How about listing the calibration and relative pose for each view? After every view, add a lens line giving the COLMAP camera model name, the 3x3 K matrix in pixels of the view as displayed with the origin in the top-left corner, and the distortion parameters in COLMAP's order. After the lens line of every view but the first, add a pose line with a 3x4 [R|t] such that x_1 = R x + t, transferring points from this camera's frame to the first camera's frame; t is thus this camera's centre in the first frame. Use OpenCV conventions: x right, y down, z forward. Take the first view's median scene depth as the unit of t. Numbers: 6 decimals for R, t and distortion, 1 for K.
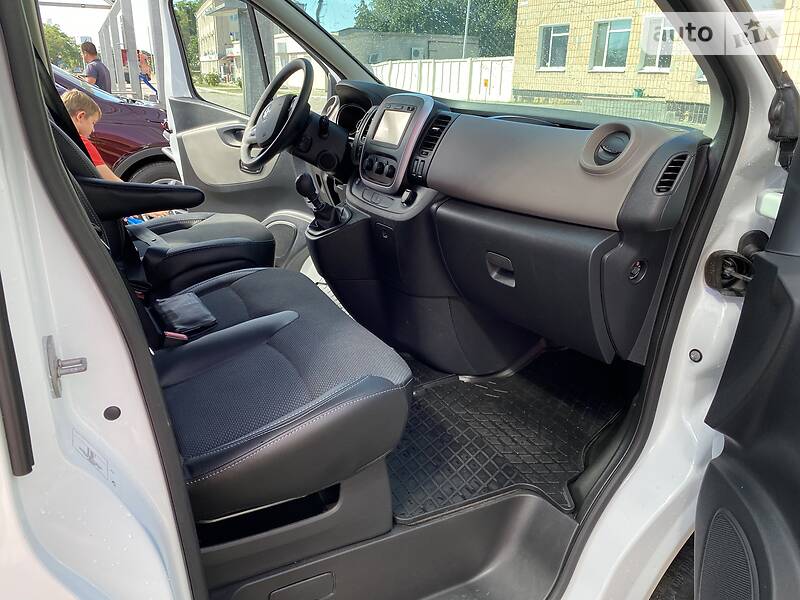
lens RADIAL K [[599.9, 0, 400.0], [0, 599.9, 300.0], [0, 0, 1]] dist [-0.016437, 0.003873]
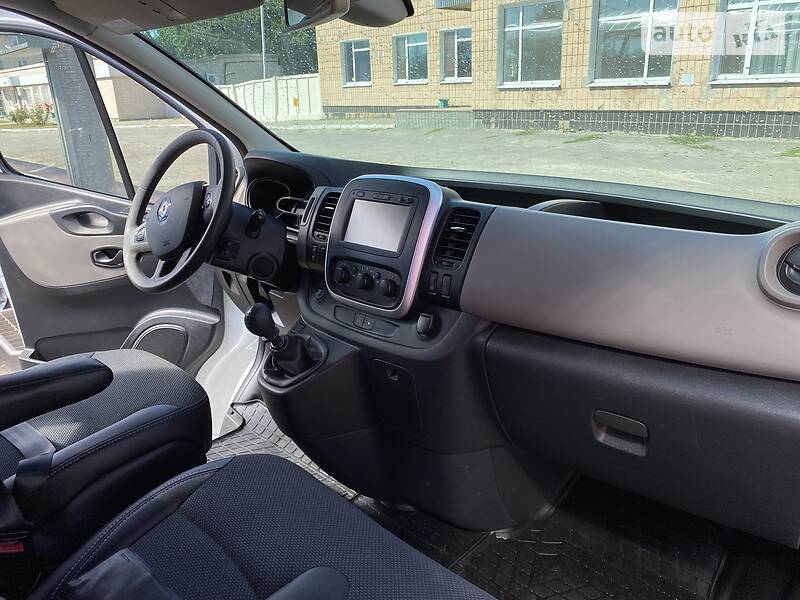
lens RADIAL K [[605.5, 0, 400.0], [0, 605.5, 300.0], [0, 0, 1]] dist [0.008504, -0.002413]
pose [[0.951389, -0.142928, 0.272820, -0.178037], [0.150371, 0.988609, -0.006454, -0.171567], [-0.268790, 0.047165, 0.962043, 0.271219]]
